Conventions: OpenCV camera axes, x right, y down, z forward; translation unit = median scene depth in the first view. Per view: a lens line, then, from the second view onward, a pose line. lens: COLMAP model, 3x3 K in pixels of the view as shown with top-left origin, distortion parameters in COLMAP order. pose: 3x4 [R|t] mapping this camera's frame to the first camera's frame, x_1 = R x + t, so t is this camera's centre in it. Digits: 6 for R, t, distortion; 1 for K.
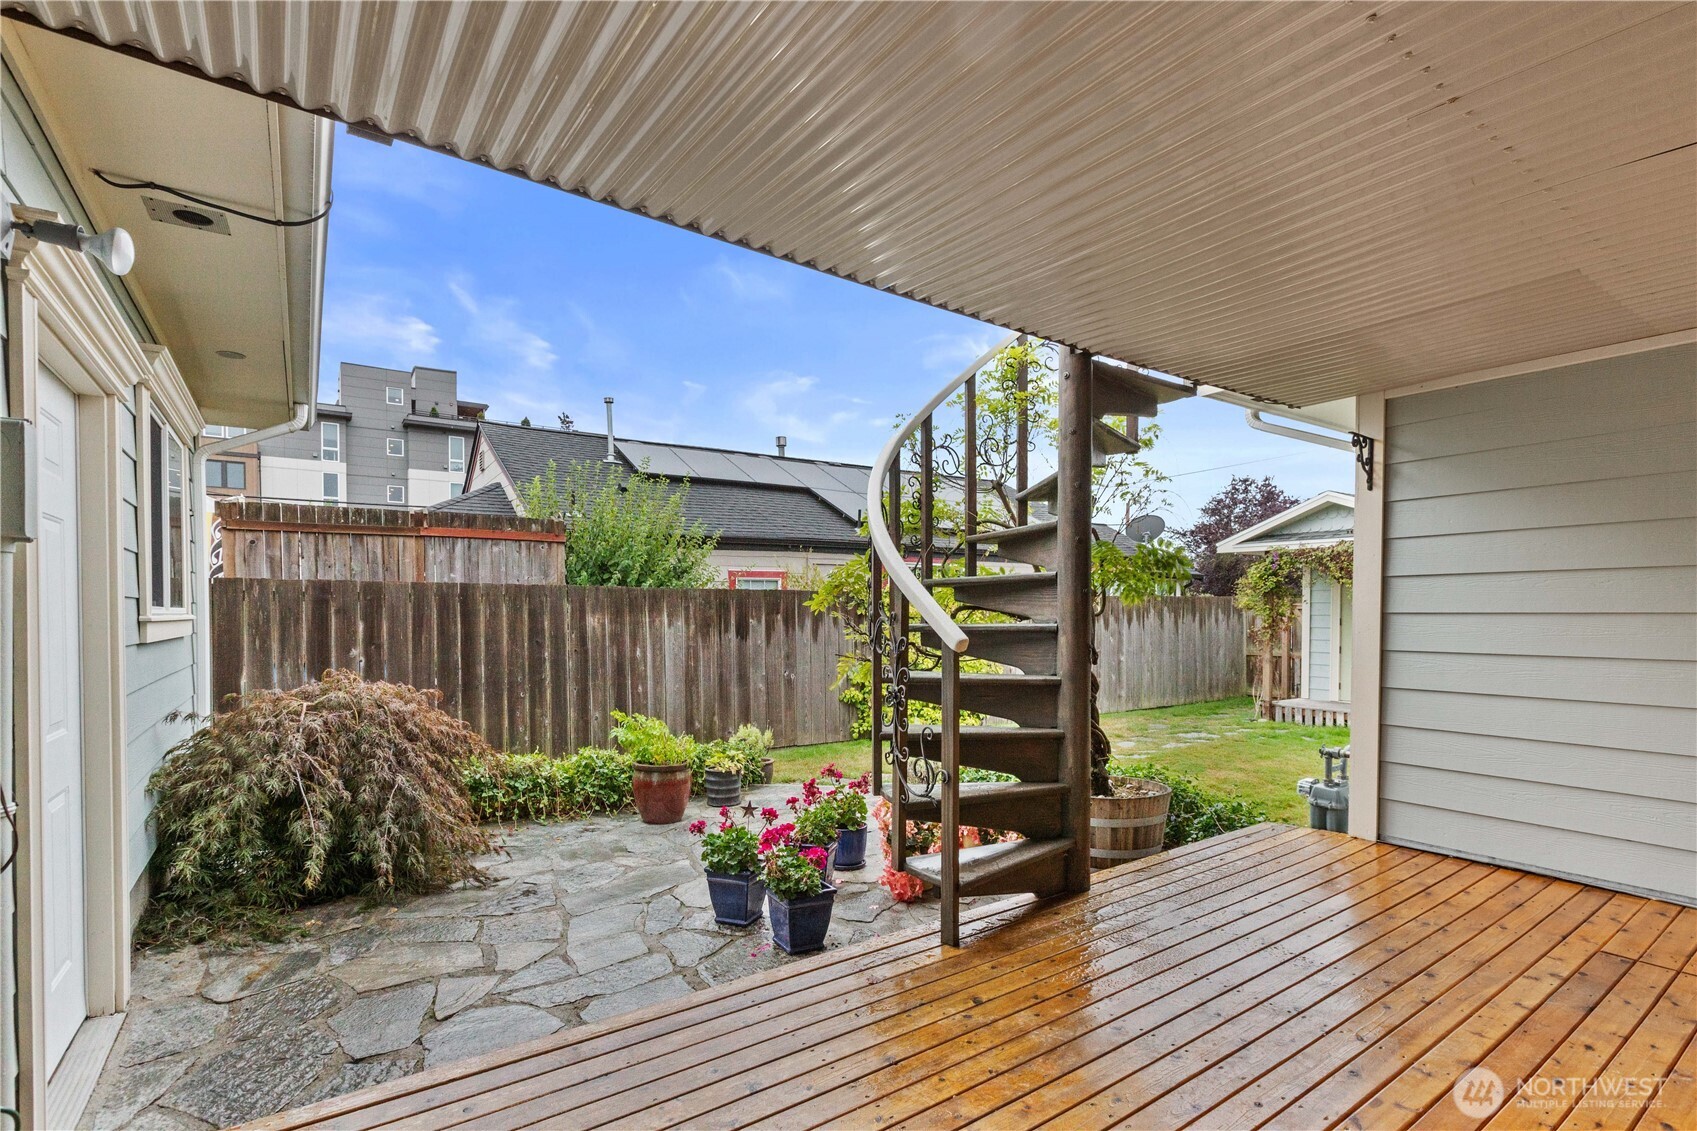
lens RADIAL K [[790.4, 0, 817.0], [0, 790.4, 611.1], [0, 0, 1]] dist [-0.000456, -0.000060]
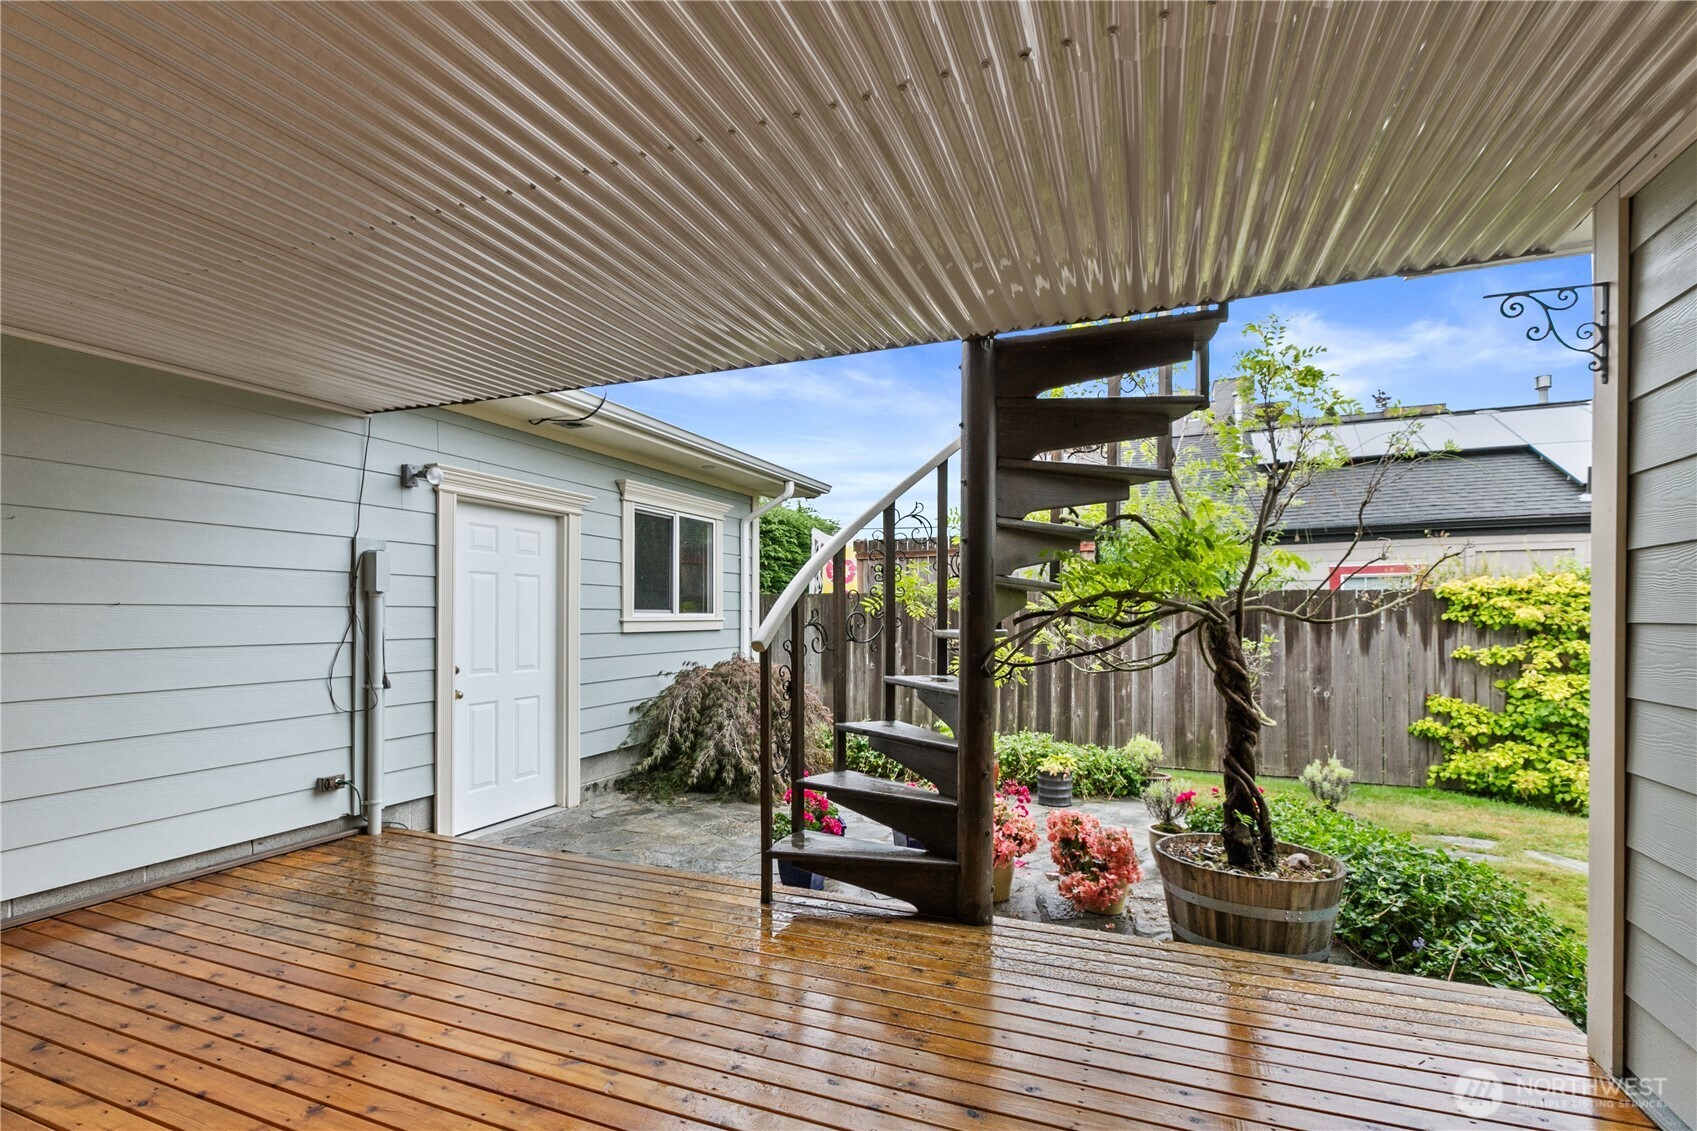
lens RADIAL K [[771.3, 0, 844.3], [0, 771.3, 590.5], [0, 0, 1]] dist [0.000489, 0.000038]
pose [[0.552069, -0.026655, -0.833372, 0.414000], [0.001207, 0.999513, -0.031169, -0.001231], [0.833798, 0.016201, 0.551832, 0.157099]]
